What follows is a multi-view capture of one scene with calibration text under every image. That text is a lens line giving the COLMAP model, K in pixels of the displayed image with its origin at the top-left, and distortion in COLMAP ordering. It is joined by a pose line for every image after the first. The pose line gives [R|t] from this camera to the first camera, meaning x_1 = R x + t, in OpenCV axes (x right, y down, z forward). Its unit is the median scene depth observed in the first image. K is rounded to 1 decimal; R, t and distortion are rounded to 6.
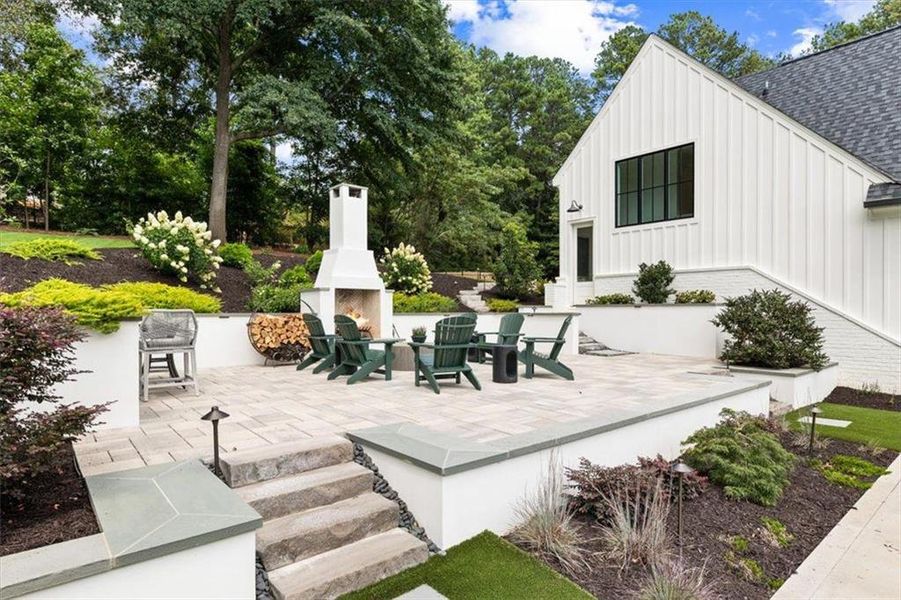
lens RADIAL K [[494.7, 0, 450.4], [0, 494.7, 310.5], [0, 0, 1]] dist [0.001731, 0.001098]
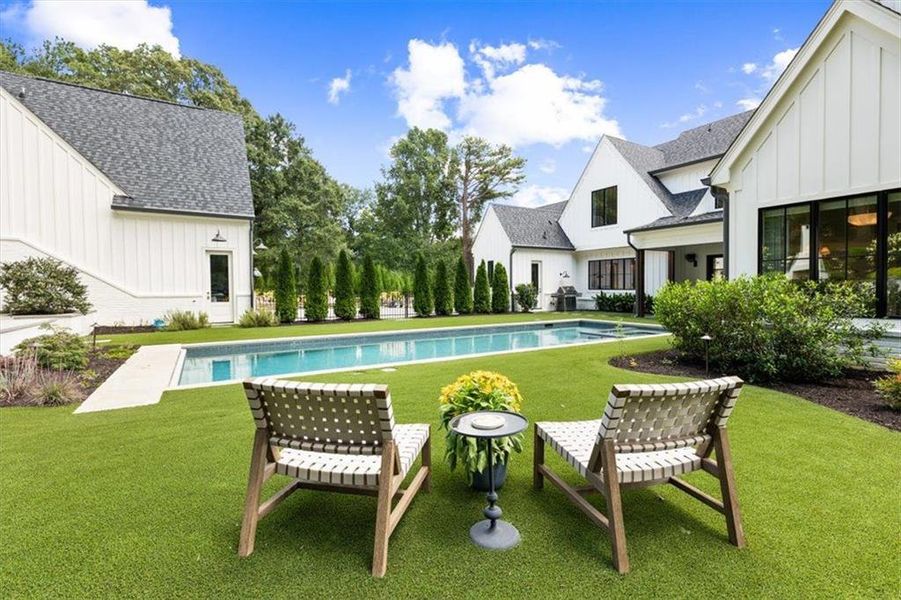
lens RADIAL K [[399.4, 0, 450.4], [0, 399.4, 293.0], [0, 0, 1]] dist [-0.000656, -0.000227]
pose [[0.147513, -0.023343, 0.988785, -0.256042], [0.011004, 0.999698, 0.021959, 0.041557], [-0.988999, 0.007641, 0.147726, -0.239330]]
